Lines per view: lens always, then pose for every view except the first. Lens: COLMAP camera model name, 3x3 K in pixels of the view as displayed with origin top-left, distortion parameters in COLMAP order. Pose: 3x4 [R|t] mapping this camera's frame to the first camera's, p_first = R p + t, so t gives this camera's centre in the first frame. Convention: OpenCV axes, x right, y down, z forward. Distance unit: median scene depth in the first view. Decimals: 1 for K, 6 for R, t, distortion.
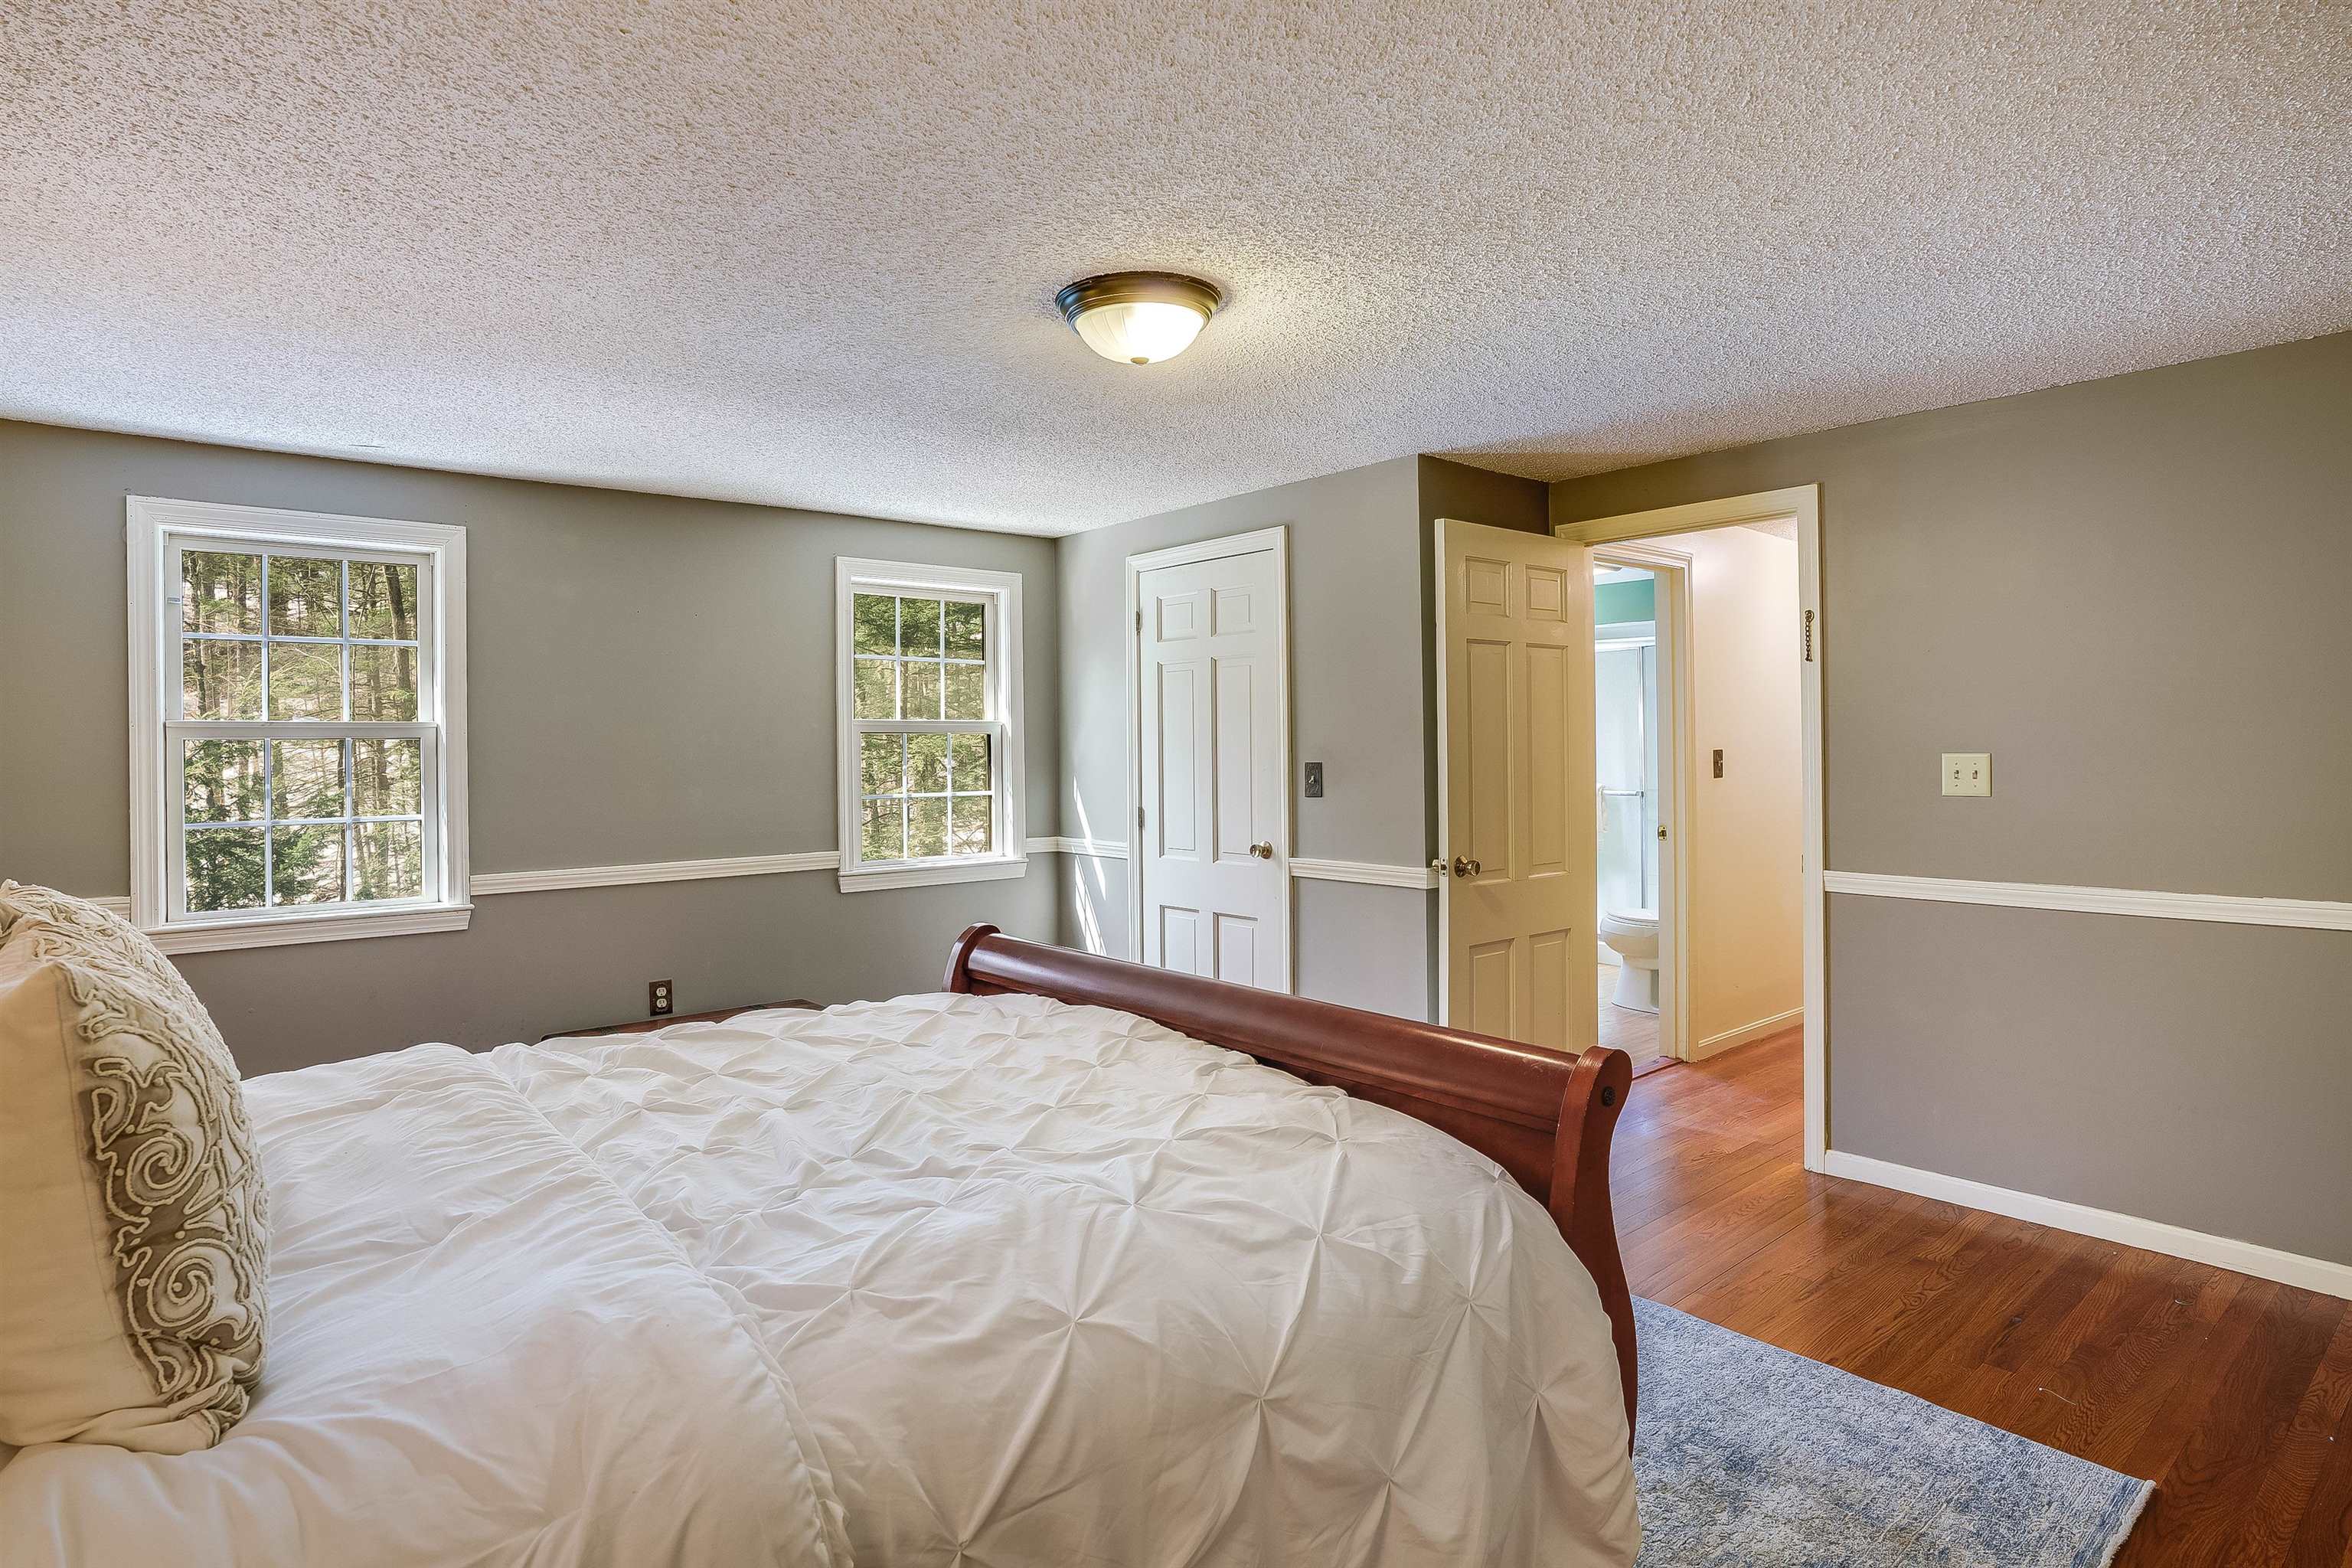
lens RADIAL K [[1288.9, 0, 1171.4], [0, 1288.9, 745.6], [0, 0, 1]] dist [0.036205, 0.000301]
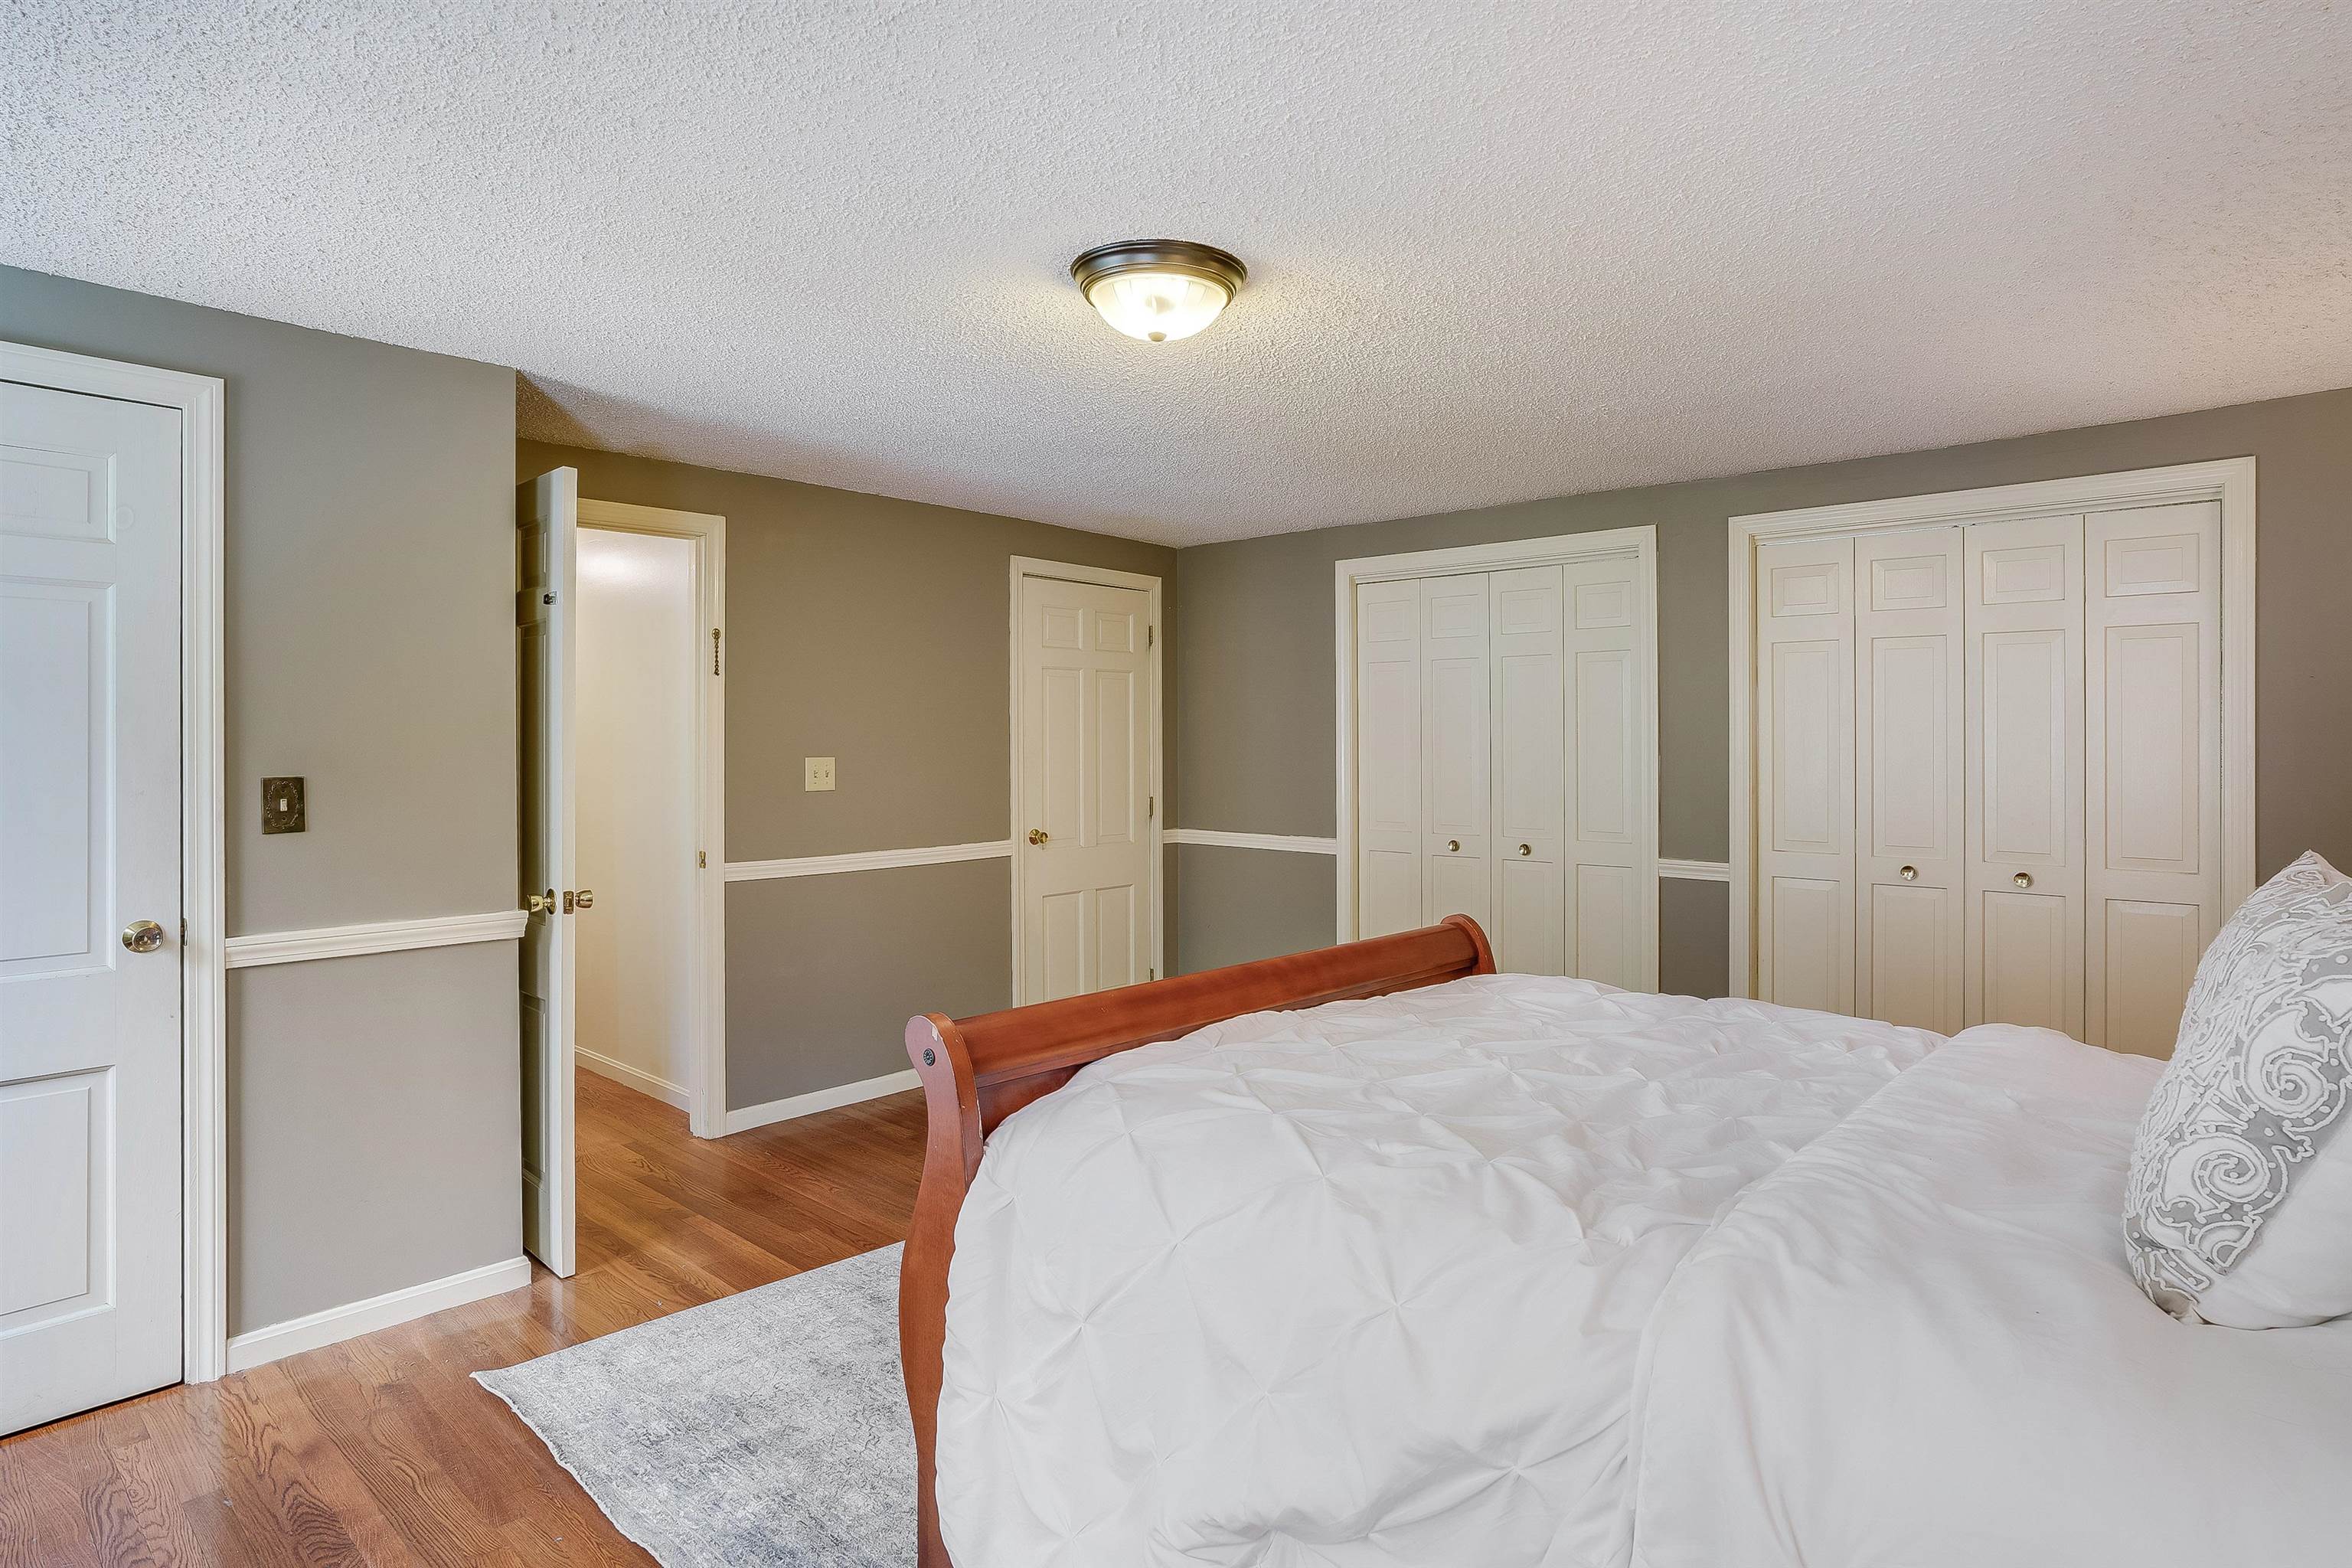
lens RADIAL K [[1288.9, 0, 1171.4], [0, 1288.9, 745.6], [0, 0, 1]] dist [0.036205, 0.000301]
pose [[-0.082201, 0.007322, 0.996589, -0.622745], [0.004614, 0.999965, -0.006967, 0.004195], [-0.996605, 0.004026, -0.082232, 0.691164]]
